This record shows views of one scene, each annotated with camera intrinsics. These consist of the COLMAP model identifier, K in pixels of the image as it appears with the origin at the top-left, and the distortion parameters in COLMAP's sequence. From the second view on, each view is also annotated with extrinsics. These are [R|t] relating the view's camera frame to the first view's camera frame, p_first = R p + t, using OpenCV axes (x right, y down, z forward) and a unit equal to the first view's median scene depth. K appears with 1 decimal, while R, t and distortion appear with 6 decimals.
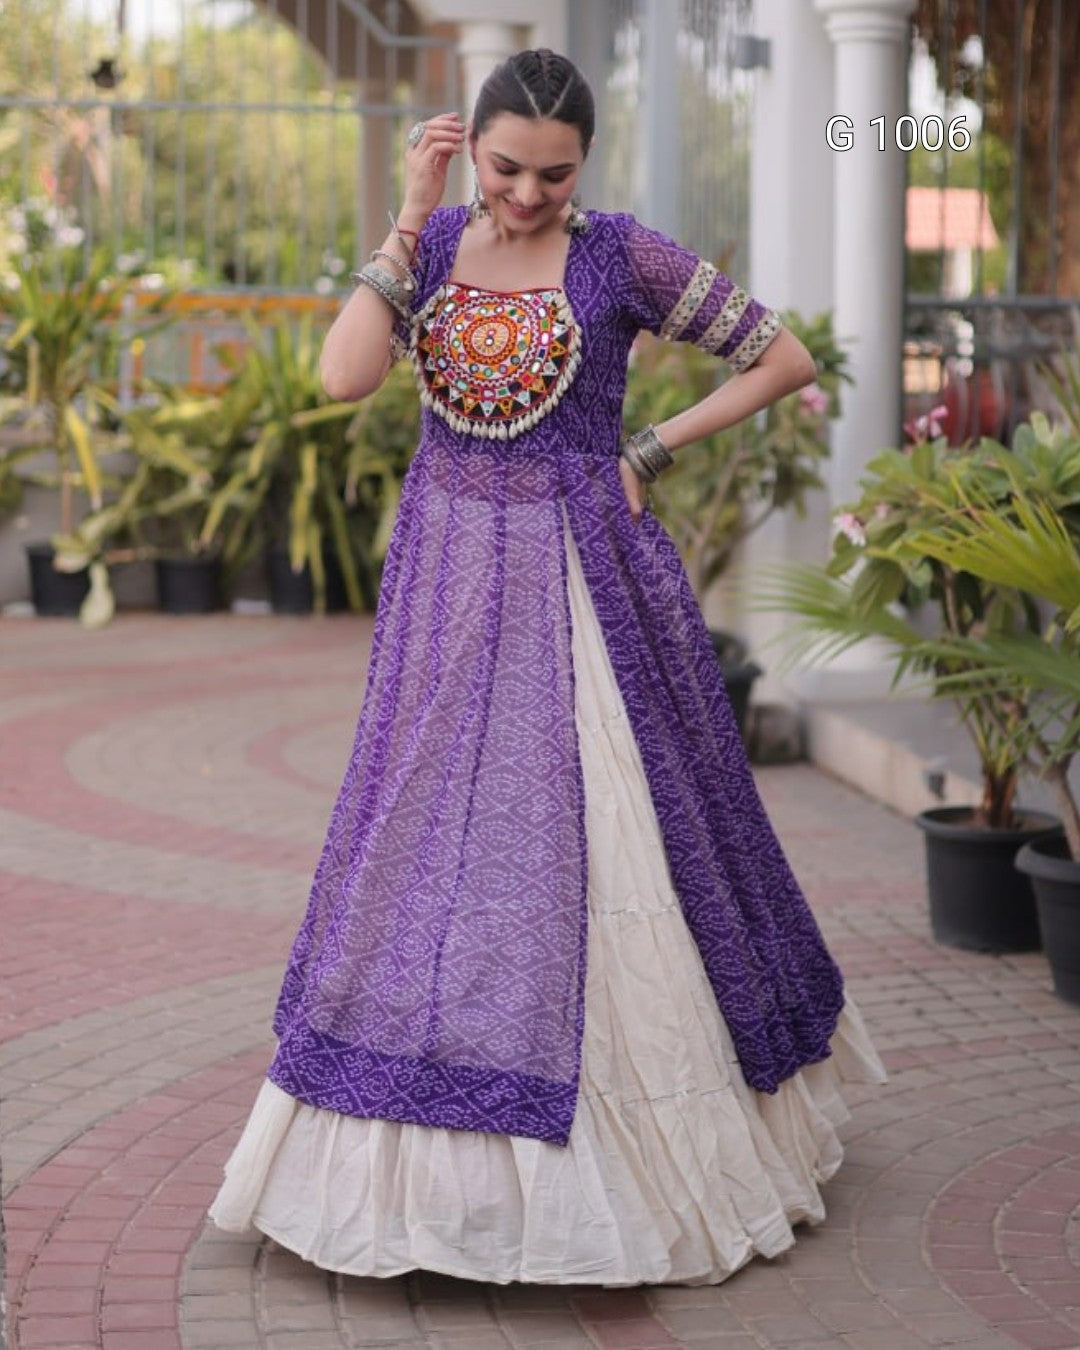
lens RADIAL K [[3791.7, 0, 503.7], [0, 3791.7, 573.6], [0, 0, 1]] dist [0.044514, -0.267080]
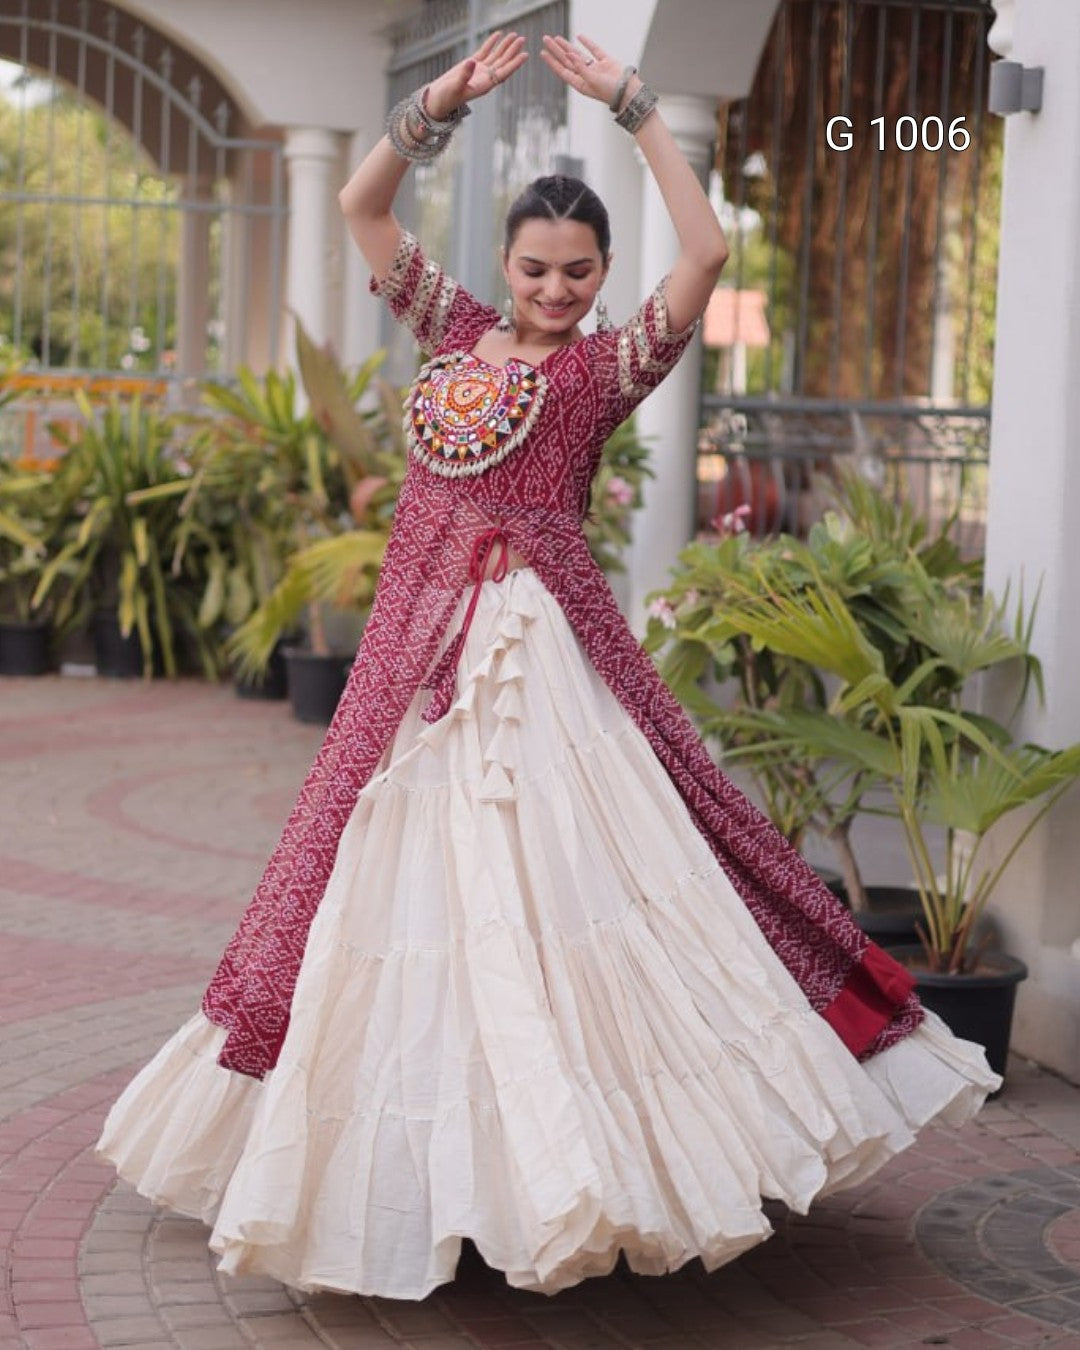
lens RADIAL K [[3646.3, 0, 590.8], [0, 3646.3, 675.4], [0, 0, 1]] dist [0.026123, 0.102416]
pose [[0.996300, 0.019829, 0.083625, -0.017131], [-0.020538, 0.999760, 0.007621, -0.000753], [-0.083454, -0.009311, 0.996468, -0.064115]]
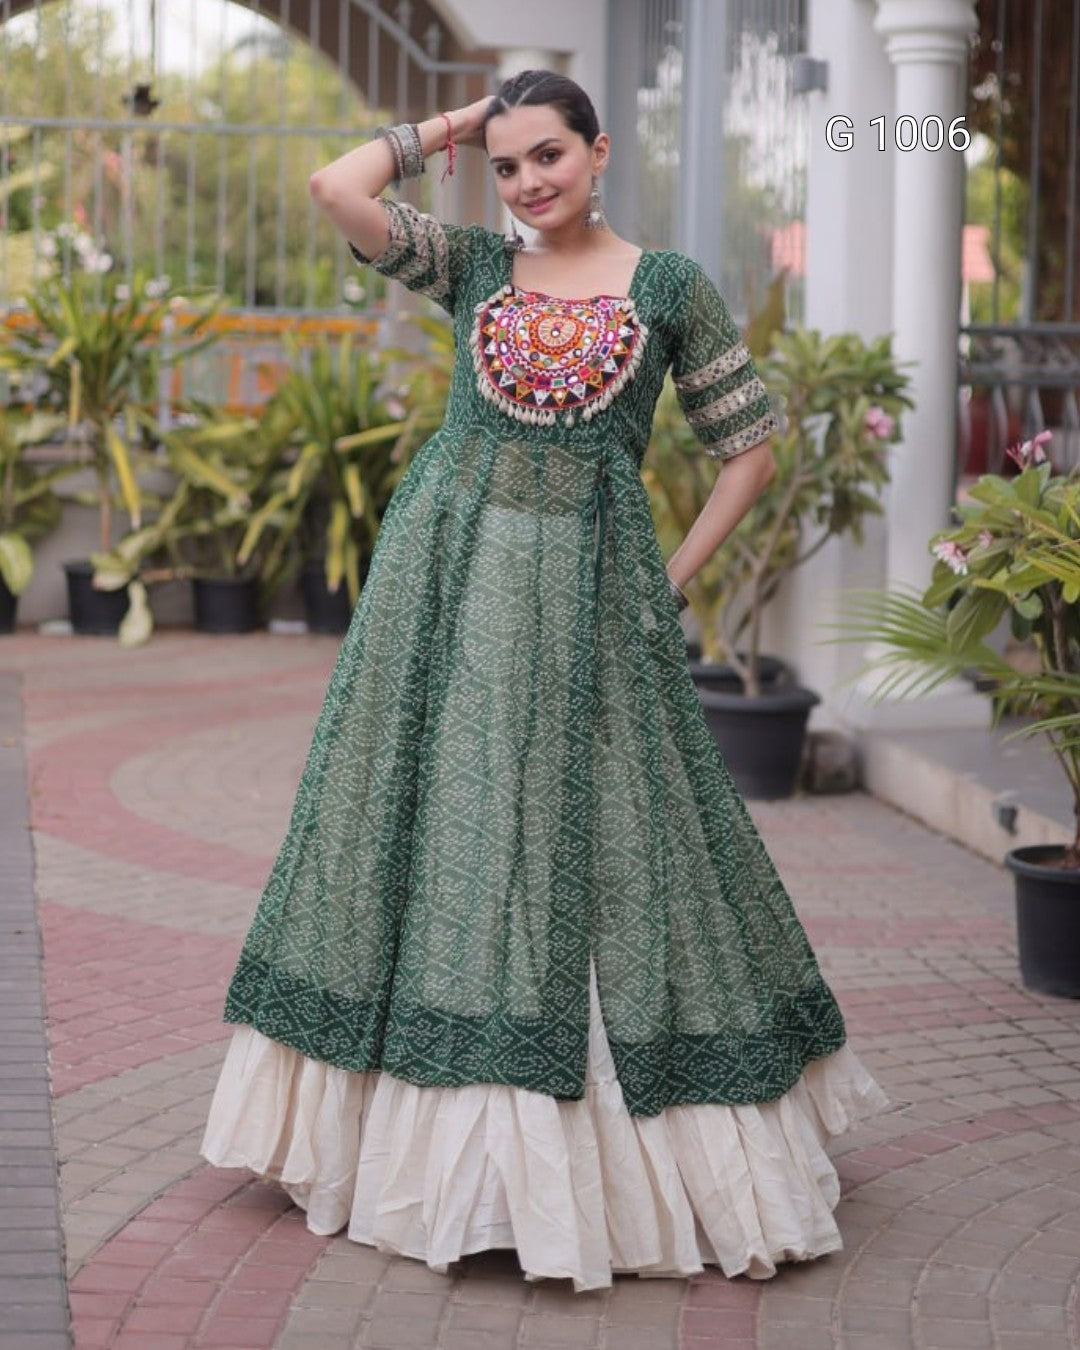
lens RADIAL K [[3612.0, 0, 552.2], [0, 3612.0, 509.8], [0, 0, 1]] dist [0.026069, -0.043895]
pose [[0.999874, 0.007959, 0.013761, -0.019191], [-0.007651, 0.999723, -0.022260, -0.002534], [-0.013934, 0.022152, 0.999657, 0.079736]]
